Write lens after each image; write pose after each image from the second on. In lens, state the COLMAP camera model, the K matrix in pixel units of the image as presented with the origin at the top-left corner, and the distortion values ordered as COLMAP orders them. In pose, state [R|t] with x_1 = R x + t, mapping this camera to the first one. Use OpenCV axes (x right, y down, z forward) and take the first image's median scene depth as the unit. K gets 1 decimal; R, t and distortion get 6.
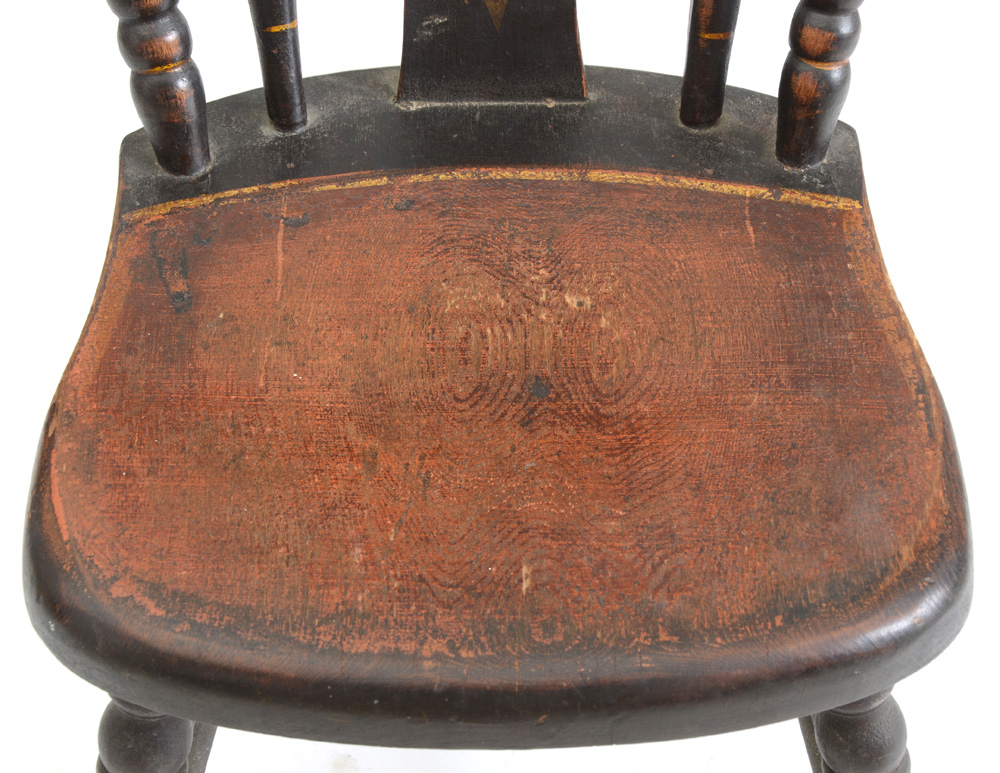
lens RADIAL K [[2208.0, 0, 501.1], [0, 2208.0, 380.1], [0, 0, 1]] dist [0.181771, 0.000000]
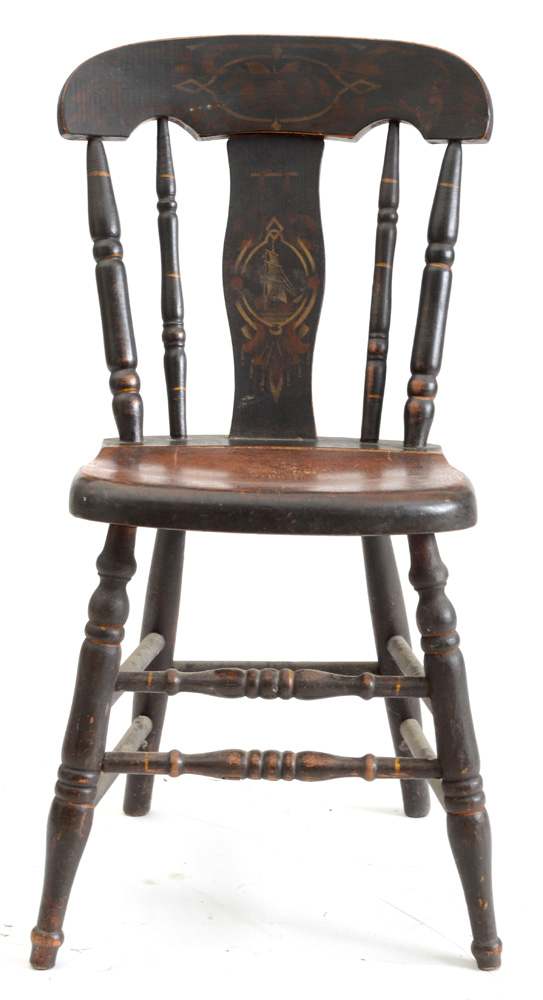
lens RADIAL K [[3007.1, 0, 269.9], [0, 3007.1, 502.4], [0, 0, 1]] dist [0.781482, 0.000000]
pose [[0.999661, 0.022428, -0.013252, 0.034238], [-0.025916, 0.804583, -0.593274, 1.714507], [-0.002644, 0.593417, 0.804891, -1.356291]]
